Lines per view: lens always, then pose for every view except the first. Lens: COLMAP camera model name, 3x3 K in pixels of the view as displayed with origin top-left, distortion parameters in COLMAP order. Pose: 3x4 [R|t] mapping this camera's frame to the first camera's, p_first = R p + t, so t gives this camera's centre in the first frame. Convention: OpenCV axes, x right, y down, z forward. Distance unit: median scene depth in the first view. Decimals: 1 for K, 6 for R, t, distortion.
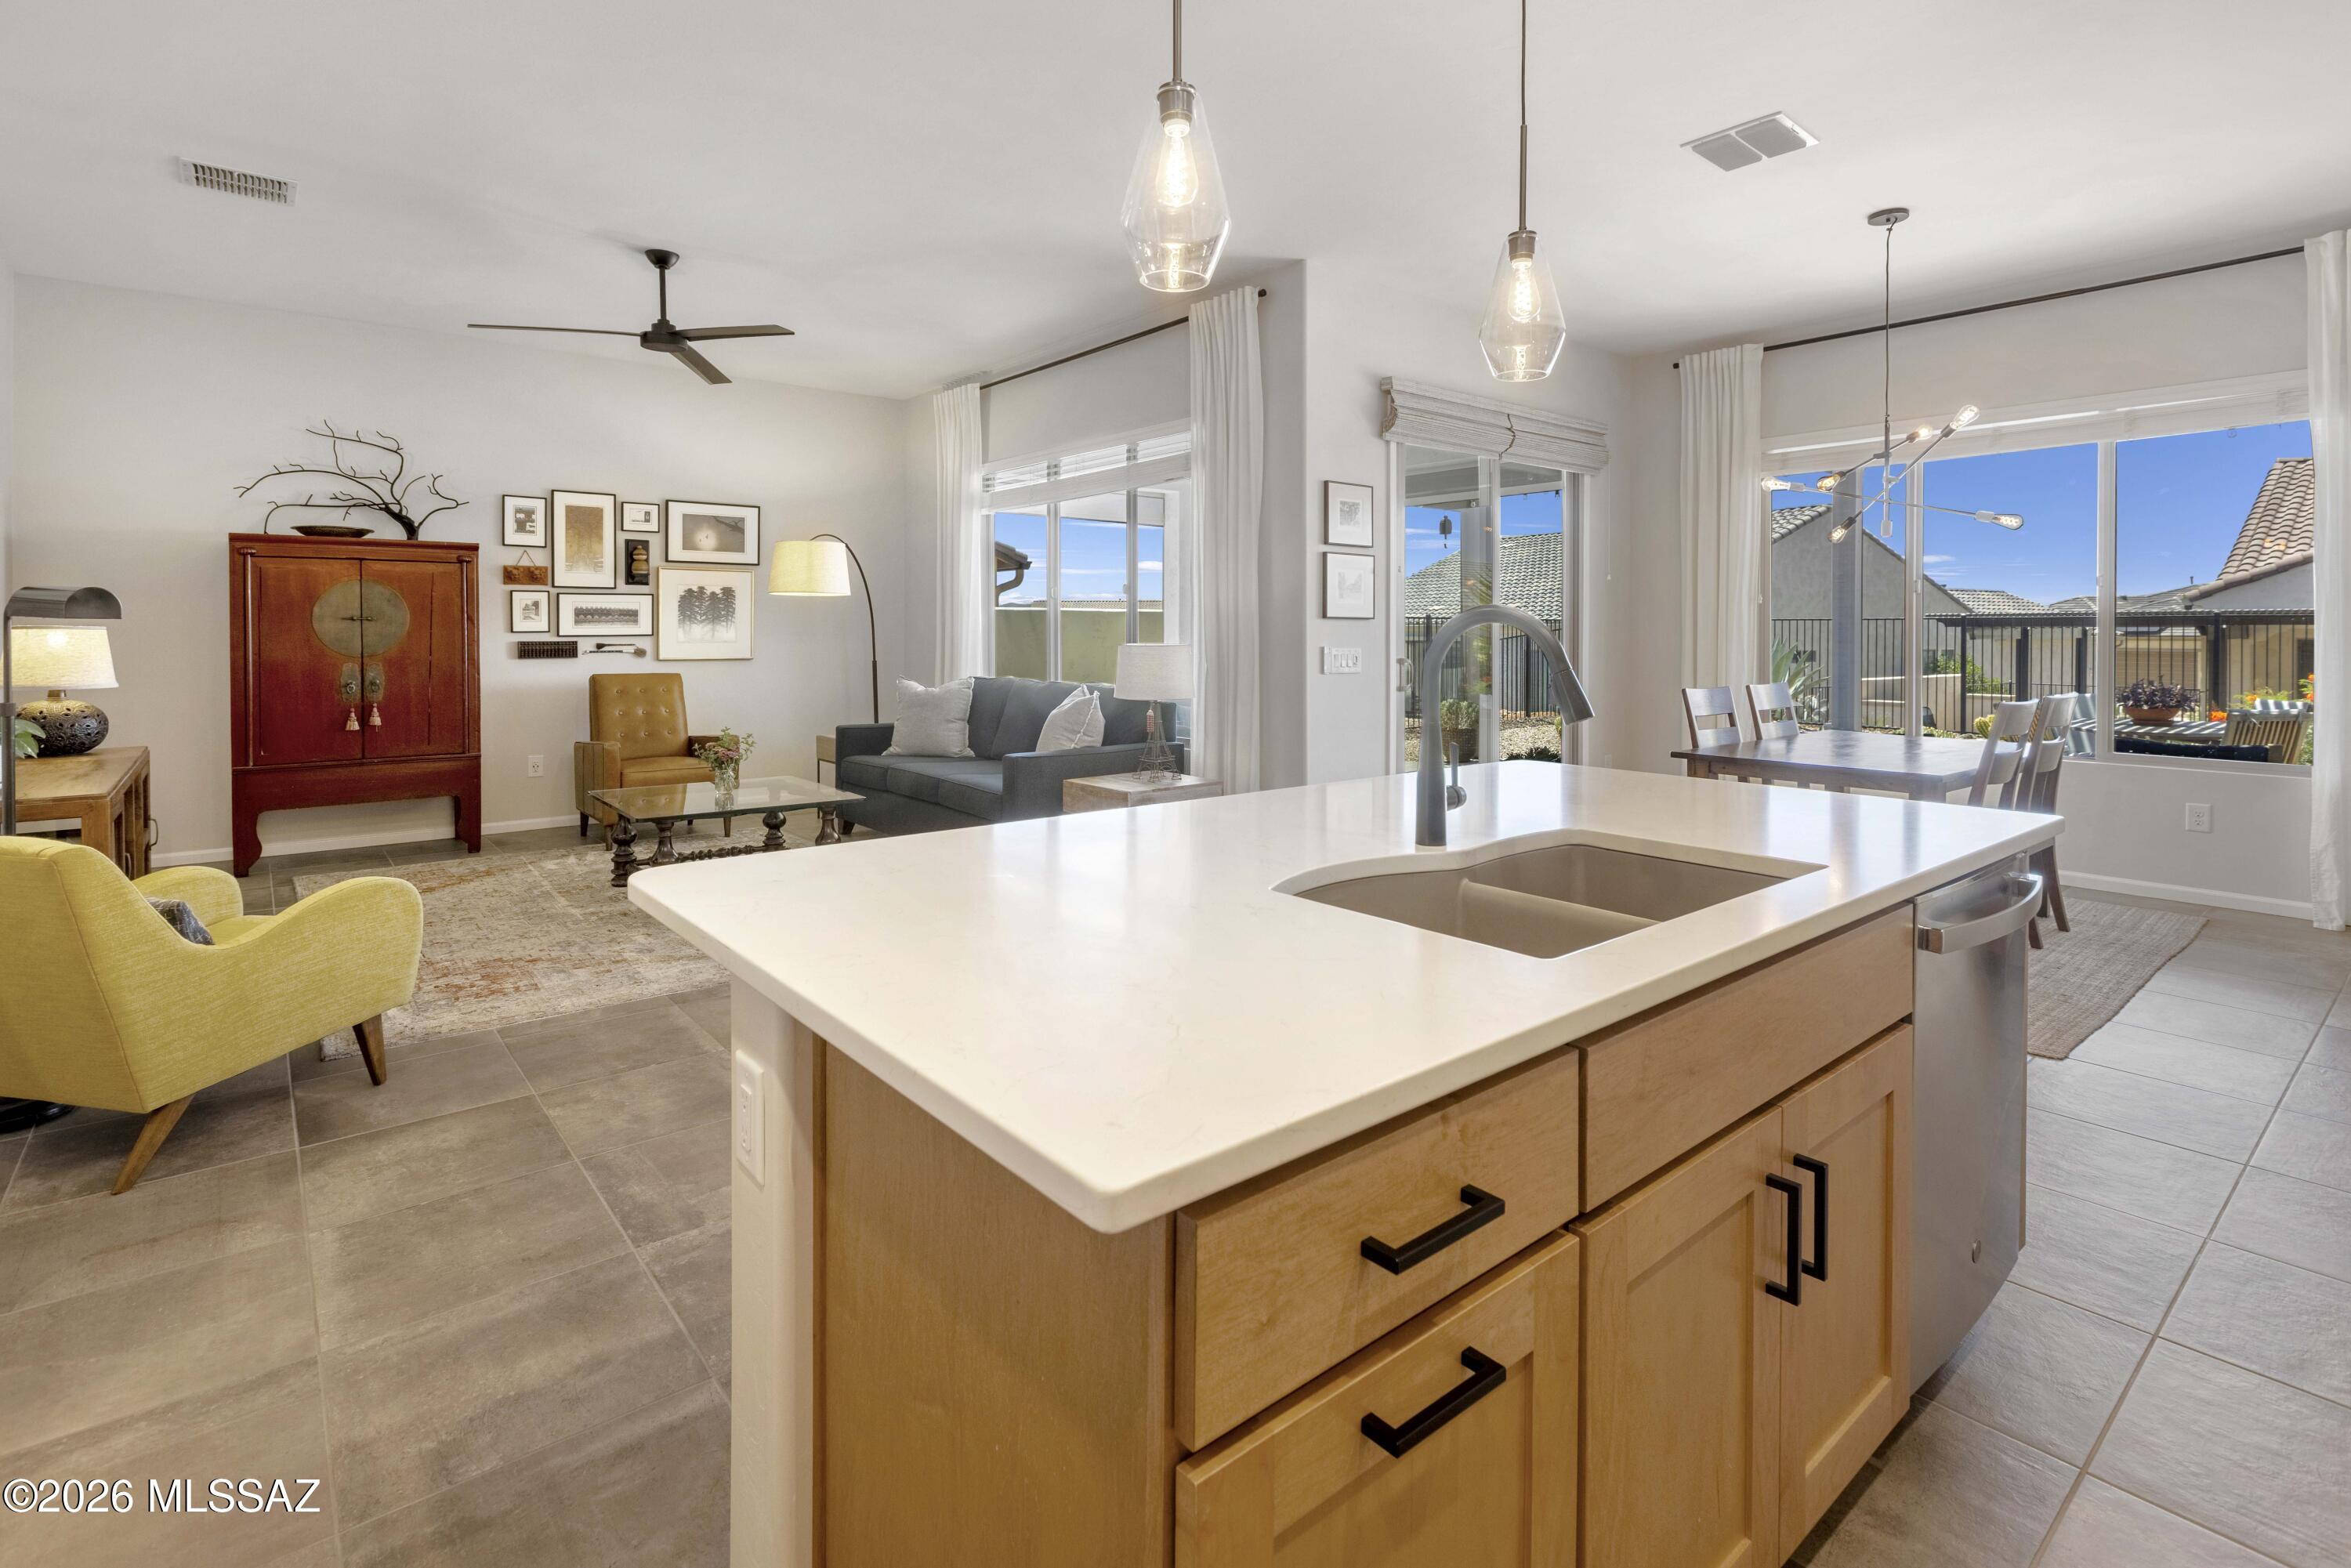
lens RADIAL K [[1118.9, 0, 1175.7], [0, 1118.9, 633.8], [0, 0, 1]] dist [0.002464, -0.000711]
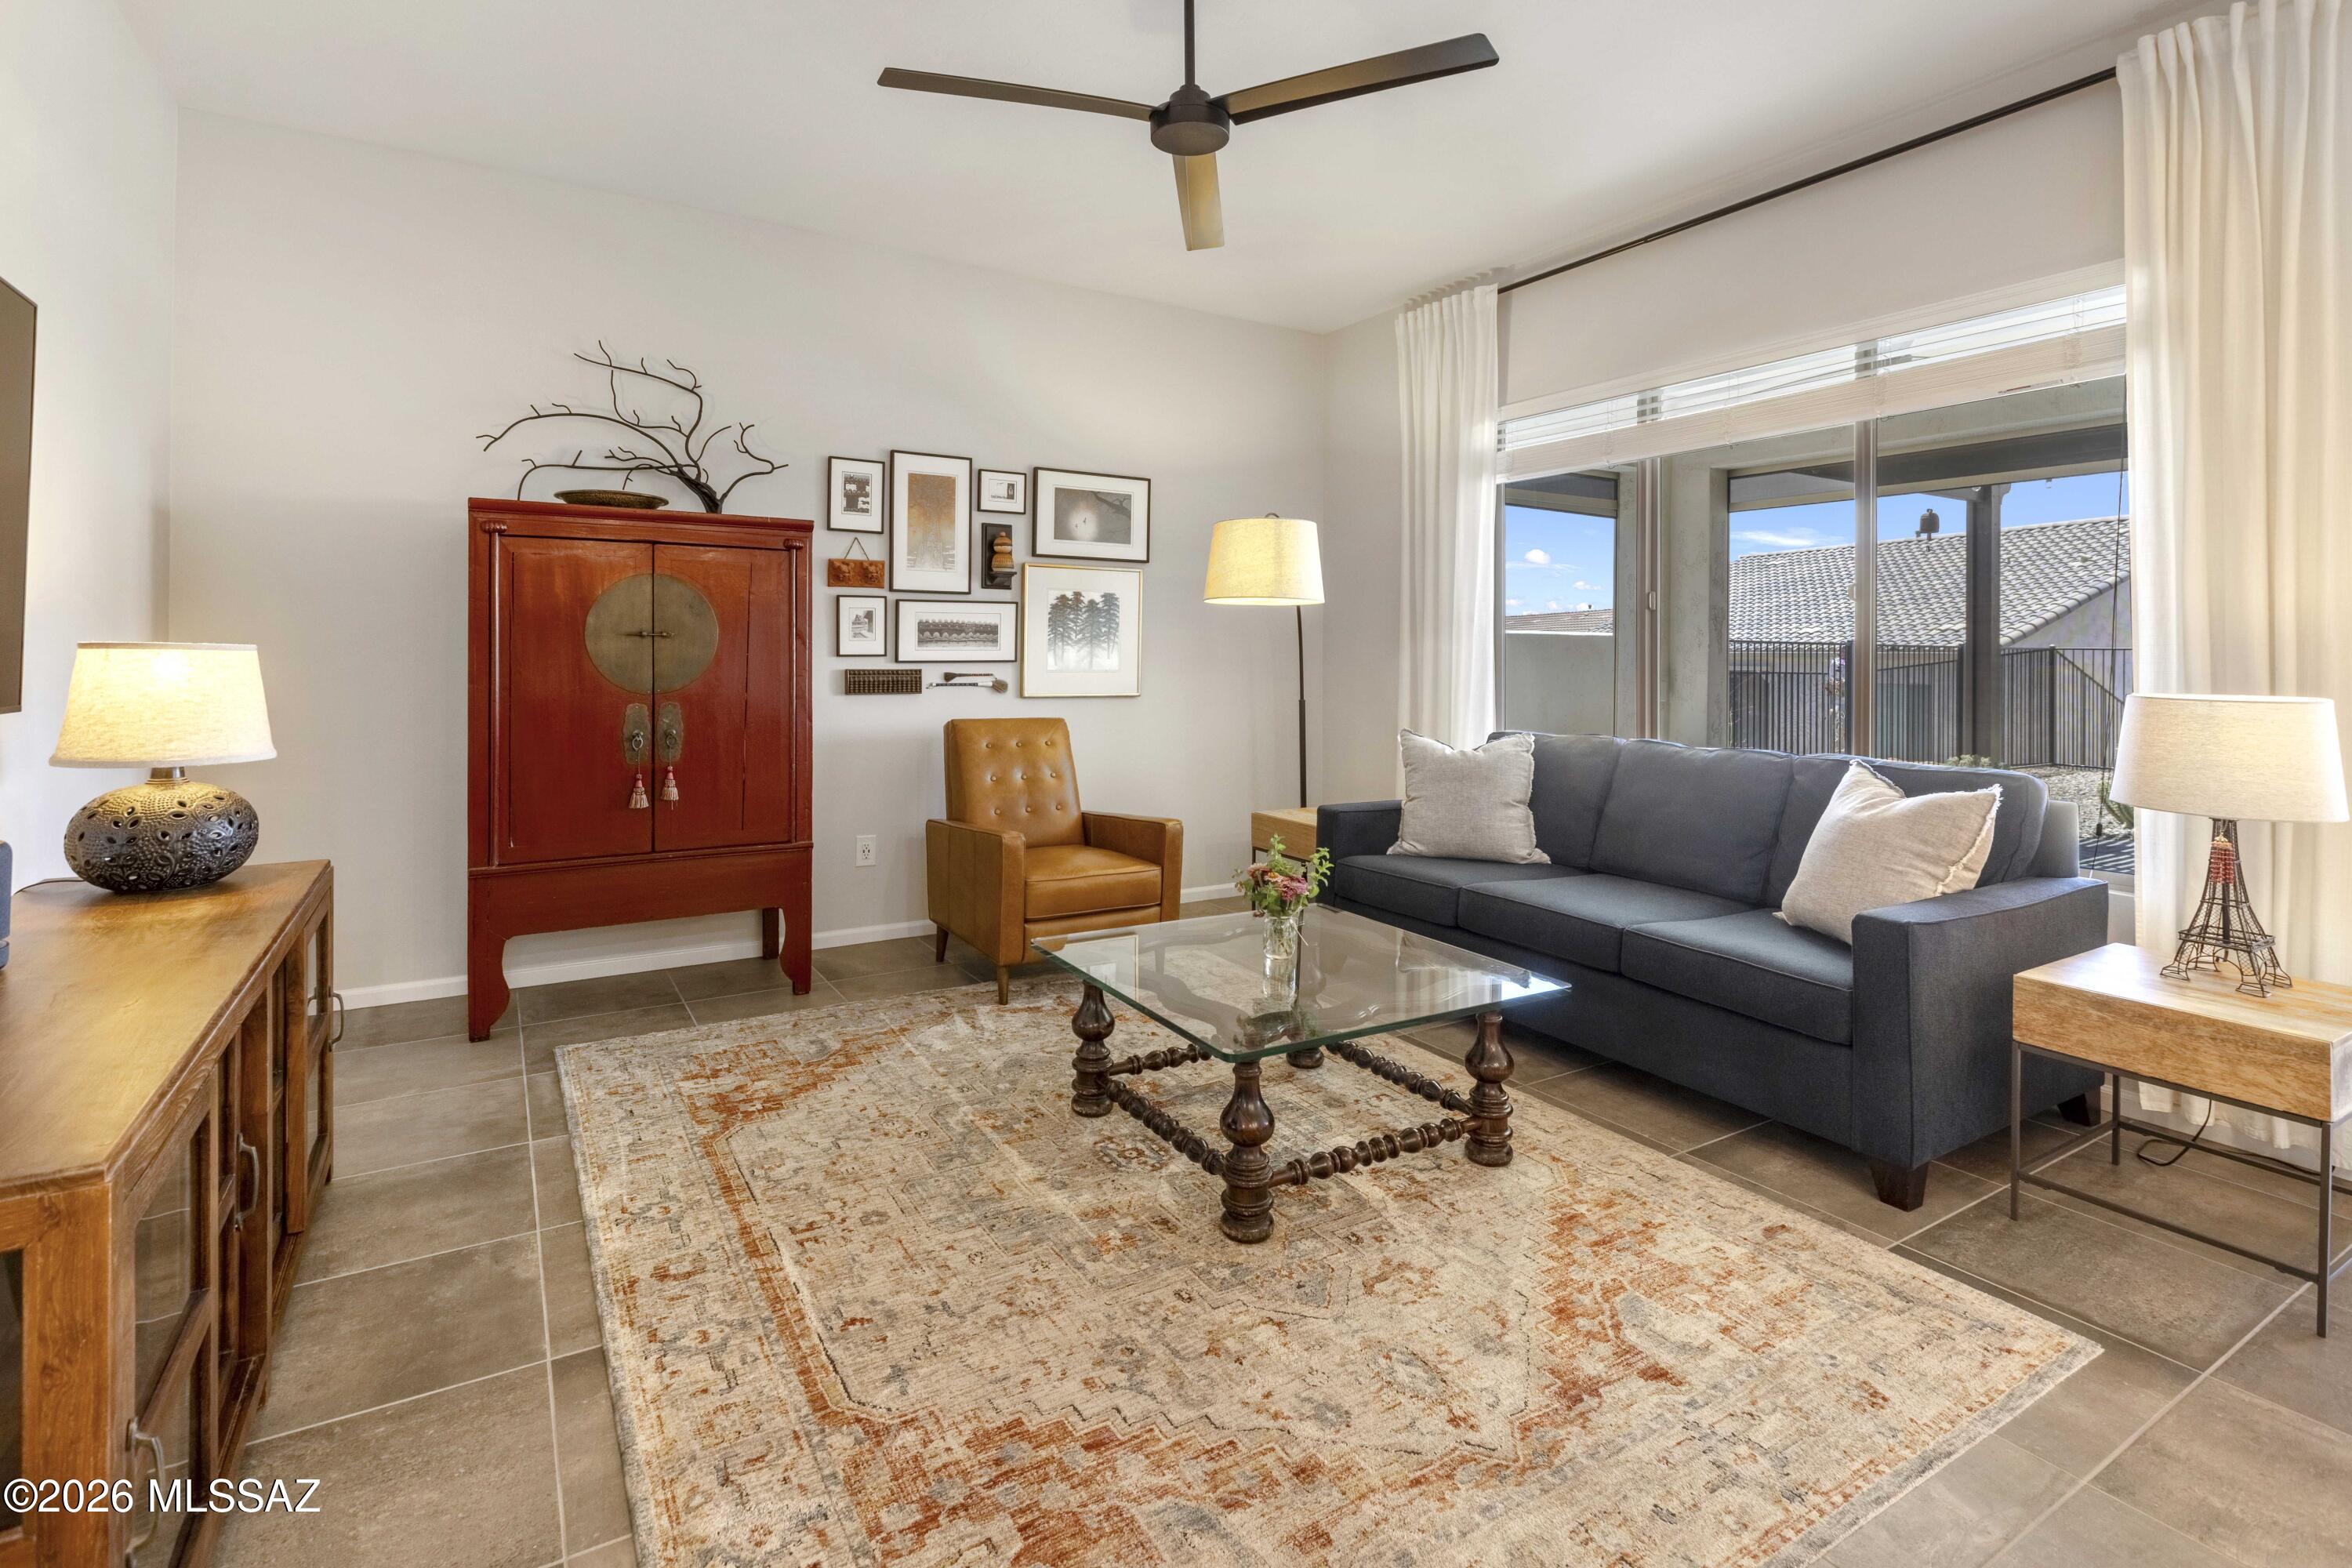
lens RADIAL K [[1100.7, 0, 1161.1], [0, 1100.7, 644.0], [0, 0, 1]] dist [0.000469, 0.000861]
pose [[0.989857, 0.006782, -0.141908, -0.300169], [-0.008423, 0.999904, -0.010963, -0.002965], [0.141820, 0.012047, 0.989819, 0.358203]]
